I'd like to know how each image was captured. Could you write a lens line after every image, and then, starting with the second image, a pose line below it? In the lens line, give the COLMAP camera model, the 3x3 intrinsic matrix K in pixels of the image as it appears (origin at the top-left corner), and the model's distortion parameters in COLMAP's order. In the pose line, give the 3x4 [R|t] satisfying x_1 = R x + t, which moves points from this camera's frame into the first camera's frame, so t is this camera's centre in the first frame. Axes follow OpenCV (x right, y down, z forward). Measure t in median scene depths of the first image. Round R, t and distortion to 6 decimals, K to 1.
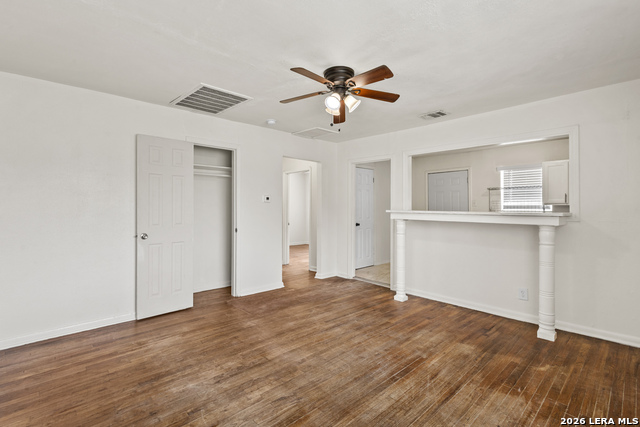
lens RADIAL K [[297.0, 0, 317.2], [0, 297.0, 210.1], [0, 0, 1]] dist [0.005457, 0.000069]
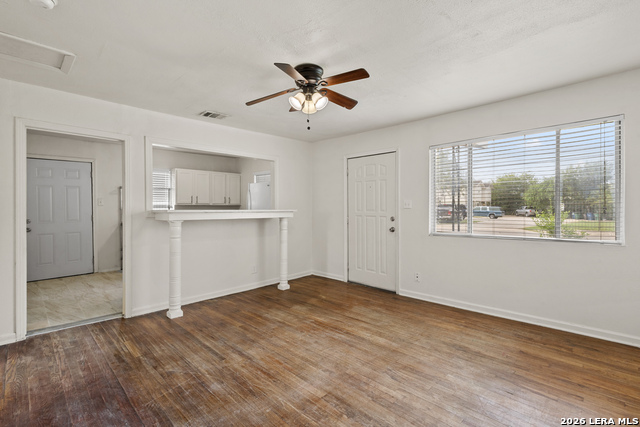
lens RADIAL K [[297.0, 0, 317.2], [0, 297.0, 210.1], [0, 0, 1]] dist [0.005457, 0.000069]
pose [[-0.031137, -0.012349, 0.999439, -0.770924], [0.013391, 0.999829, 0.012771, -0.005160], [-0.999425, 0.013781, -0.030966, 0.837185]]
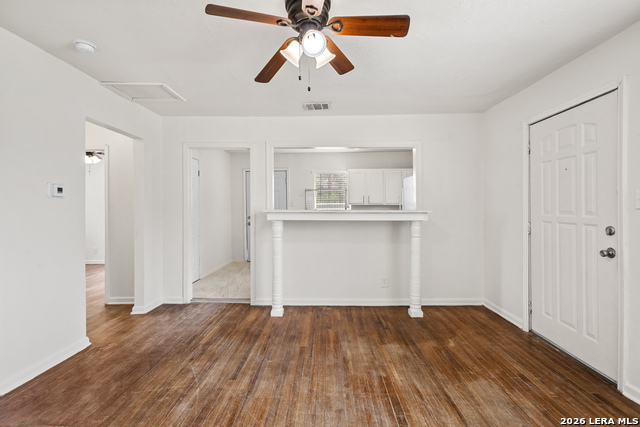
lens RADIAL K [[297.0, 0, 317.2], [0, 297.0, 210.1], [0, 0, 1]] dist [0.005457, 0.000069]
pose [[0.702655, -0.008819, 0.711476, -0.326992], [0.011705, 0.999931, 0.000835, 0.004366], [-0.711435, 0.007741, 0.702710, 0.430195]]
